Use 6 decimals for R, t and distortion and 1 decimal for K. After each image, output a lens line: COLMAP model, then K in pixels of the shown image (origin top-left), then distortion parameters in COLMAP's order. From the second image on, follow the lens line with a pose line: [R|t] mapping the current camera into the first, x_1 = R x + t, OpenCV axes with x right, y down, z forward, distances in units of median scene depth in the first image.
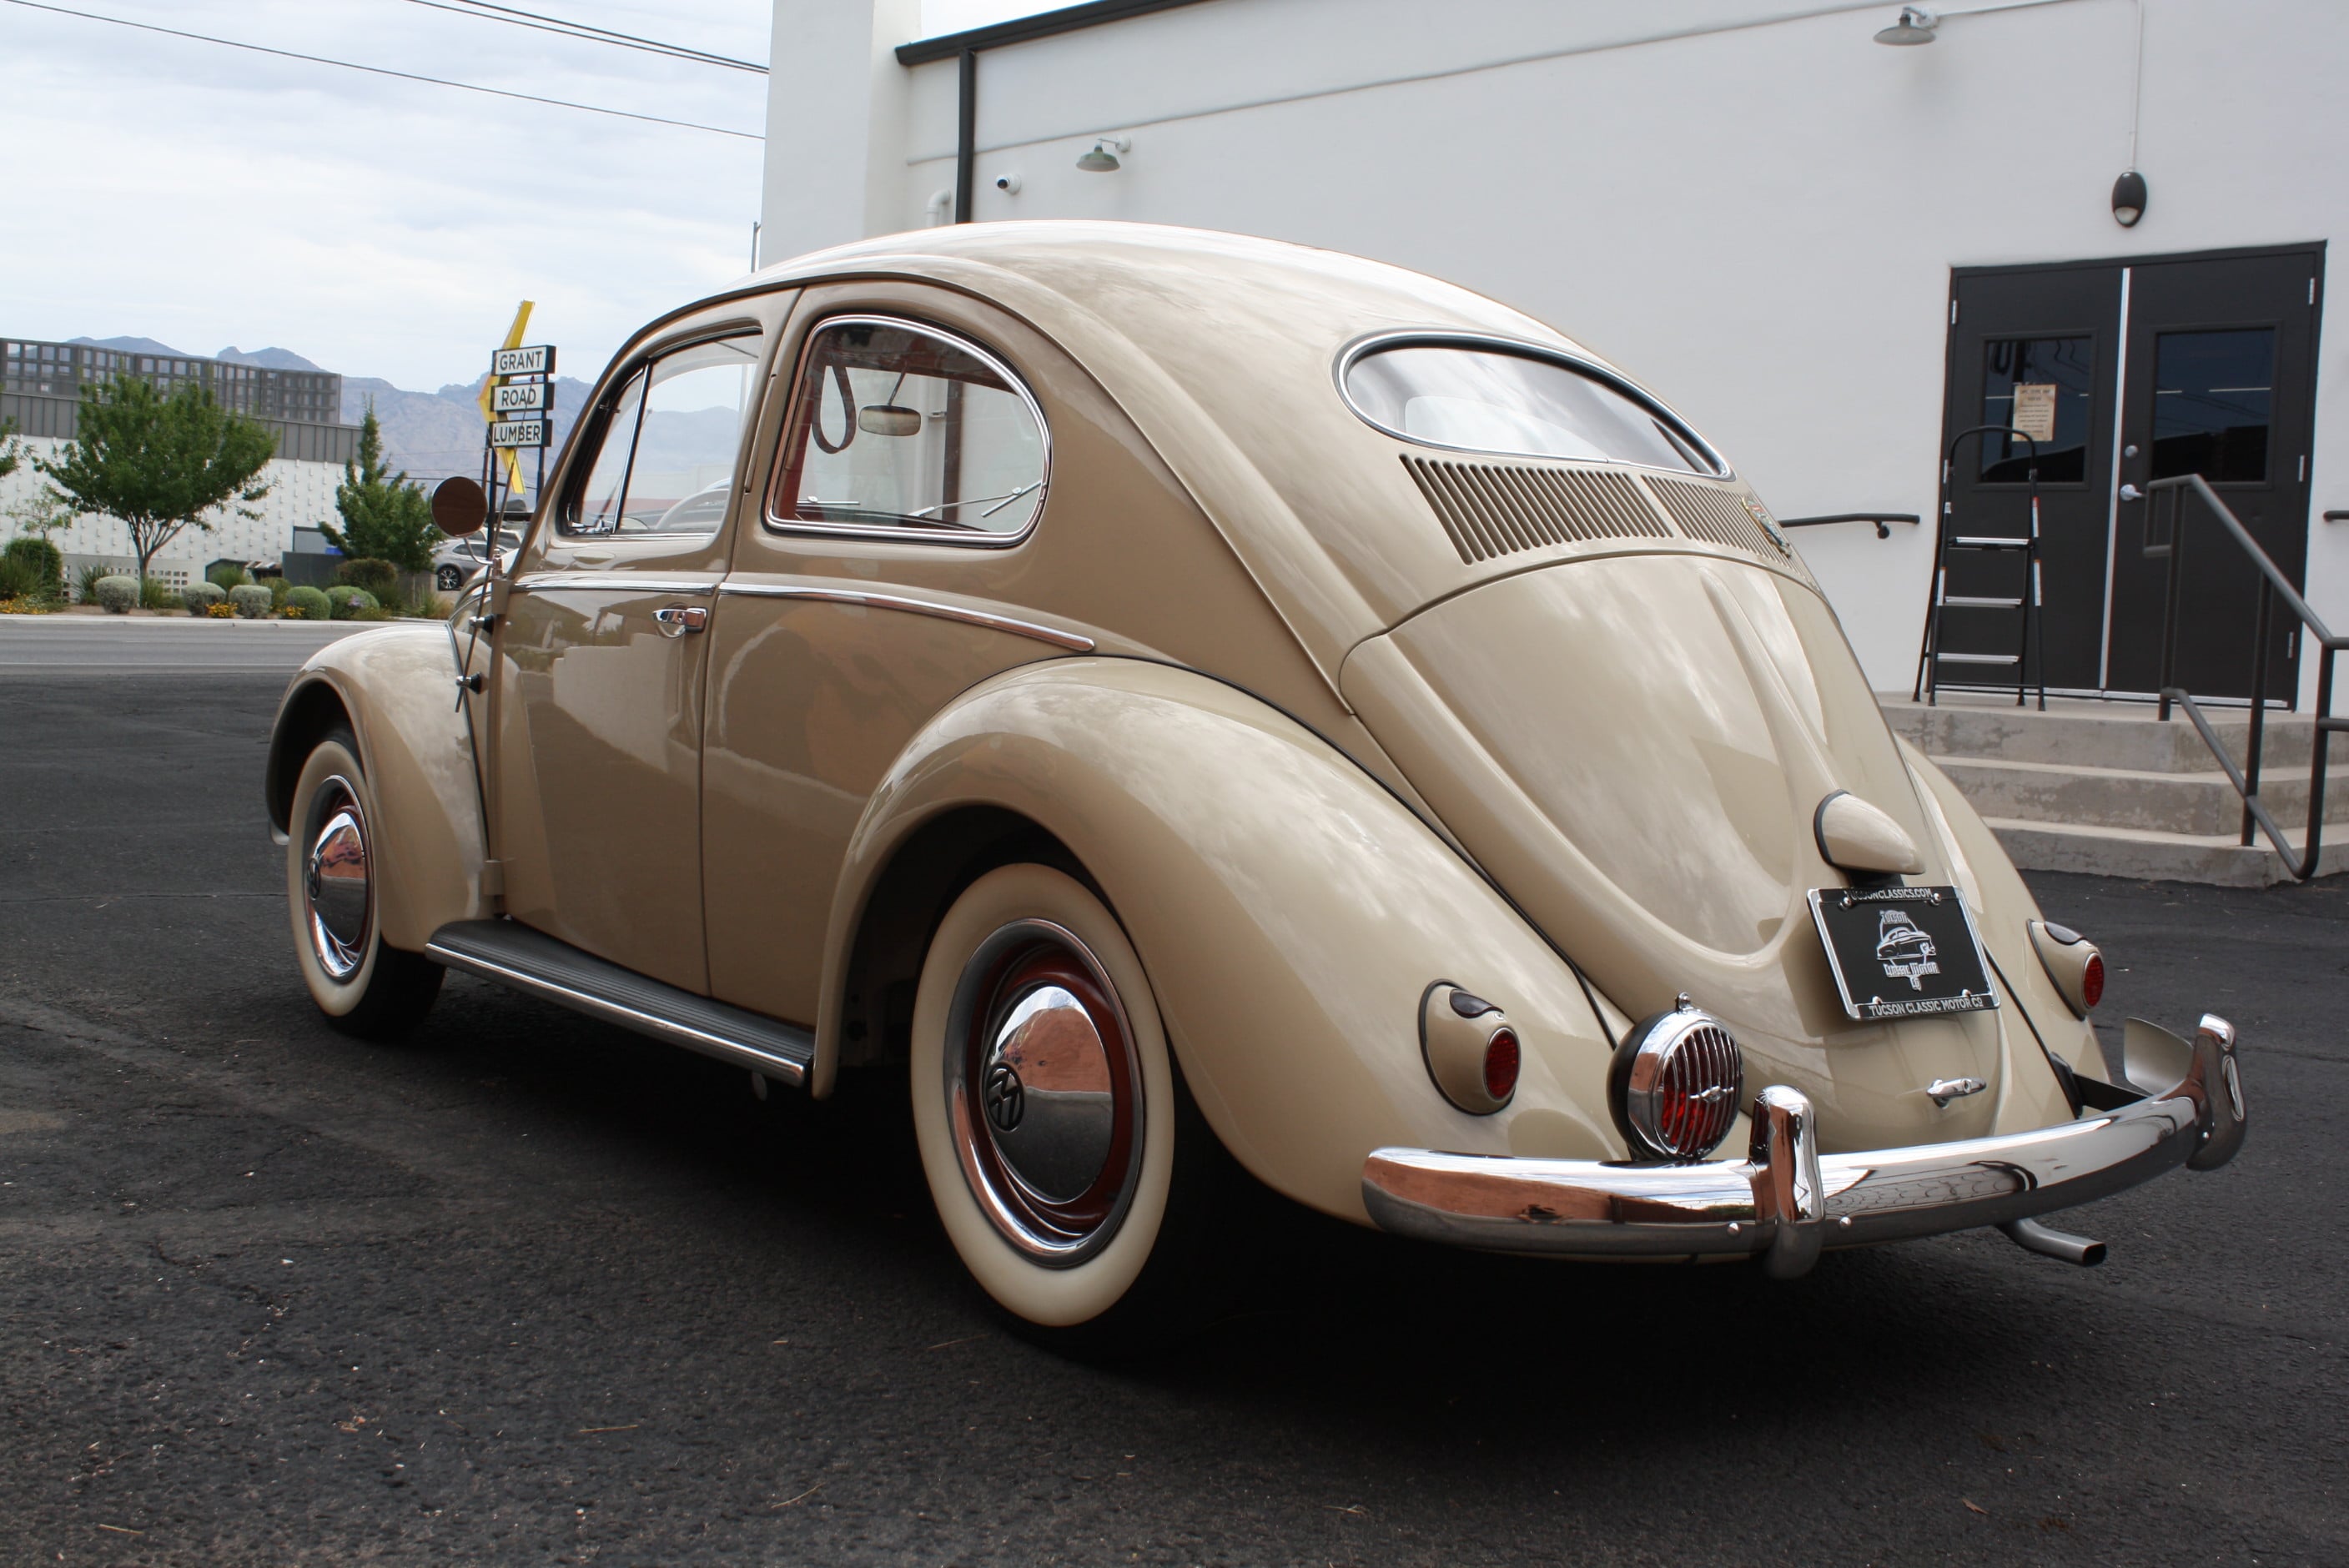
lens RADIAL K [[2415.4, 0, 1201.1], [0, 2415.4, 763.1], [0, 0, 1]] dist [-0.126930, 0.145448]
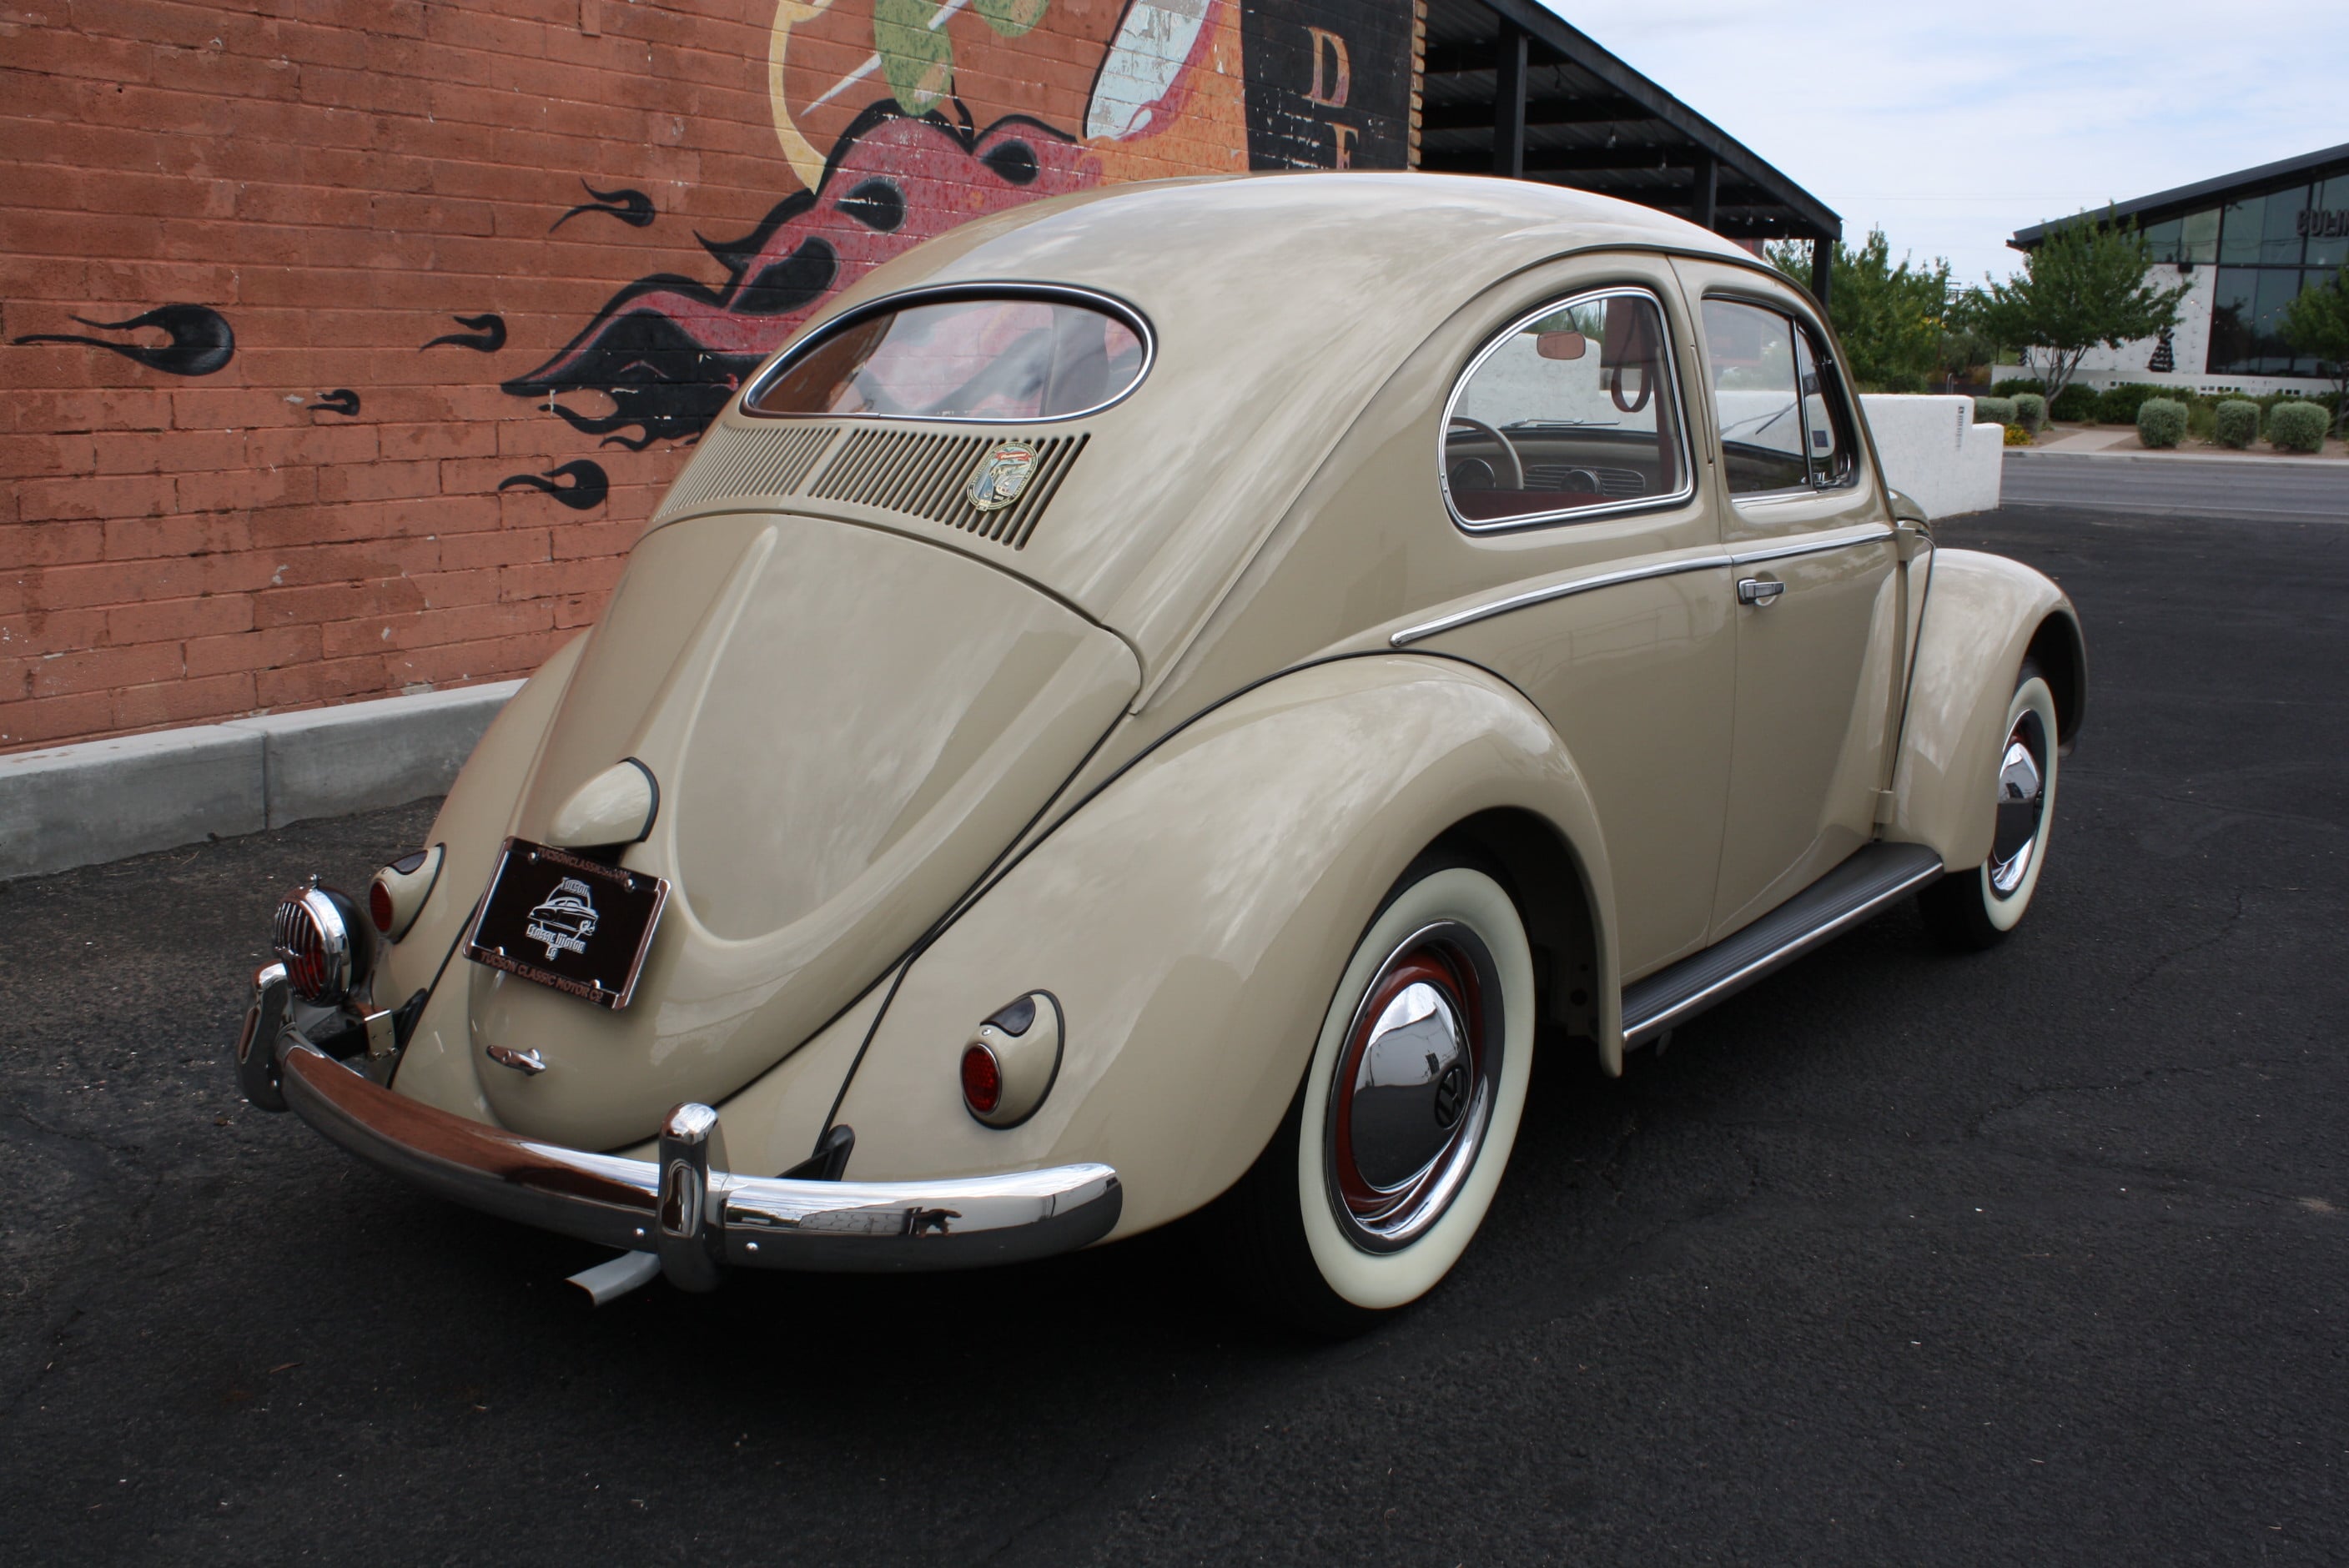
lens RADIAL K [[2124.0, 0, 1201.1], [0, 2124.0, 766.4], [0, 0, 1]] dist [-0.154323, 0.148702]
pose [[0.240778, 0.143599, -0.959899, 0.183866], [-0.064762, 0.989167, 0.131733, -0.018263], [0.968417, 0.030446, 0.247469, 0.160161]]
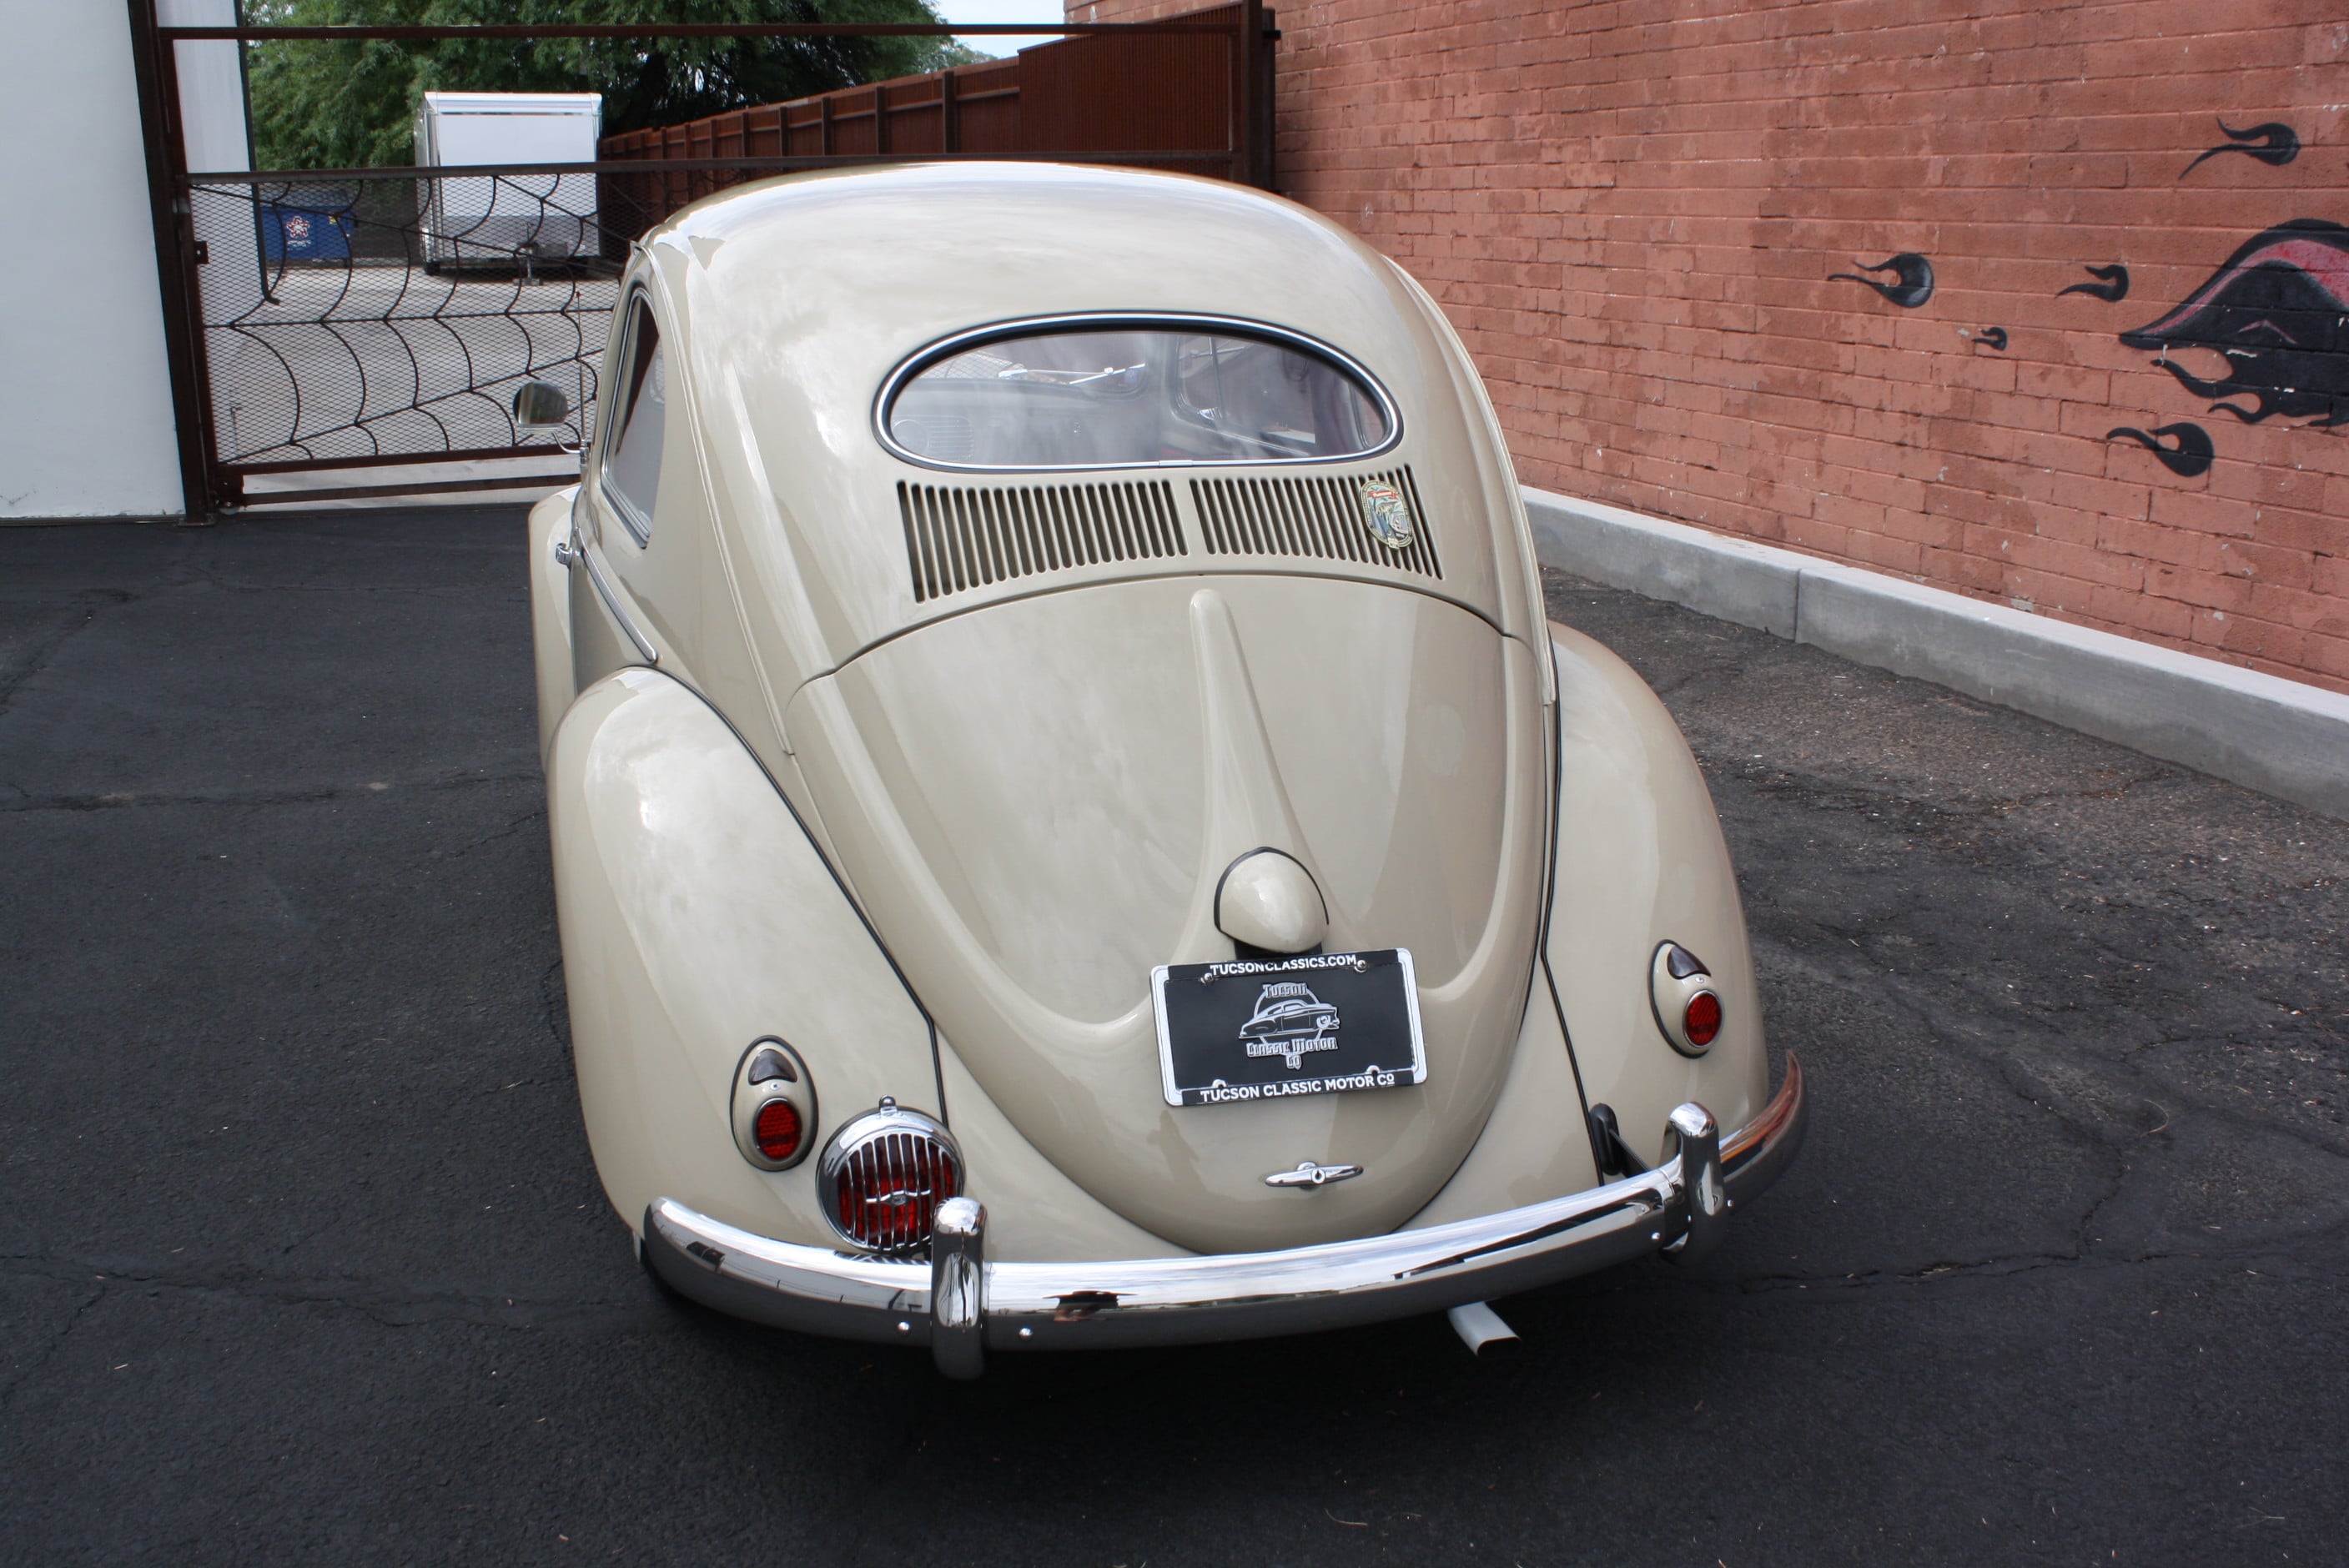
lens RADIAL K [[2306.1, 0, 1205.1], [0, 2306.1, 777.9], [0, 0, 1]] dist [-0.150432, 0.171957]
pose [[-0.909074, -0.144268, 0.390860, -0.189505], [-0.017218, 0.950342, 0.310730, -0.069872], [-0.416279, 0.275747, -0.866416, 0.527682]]
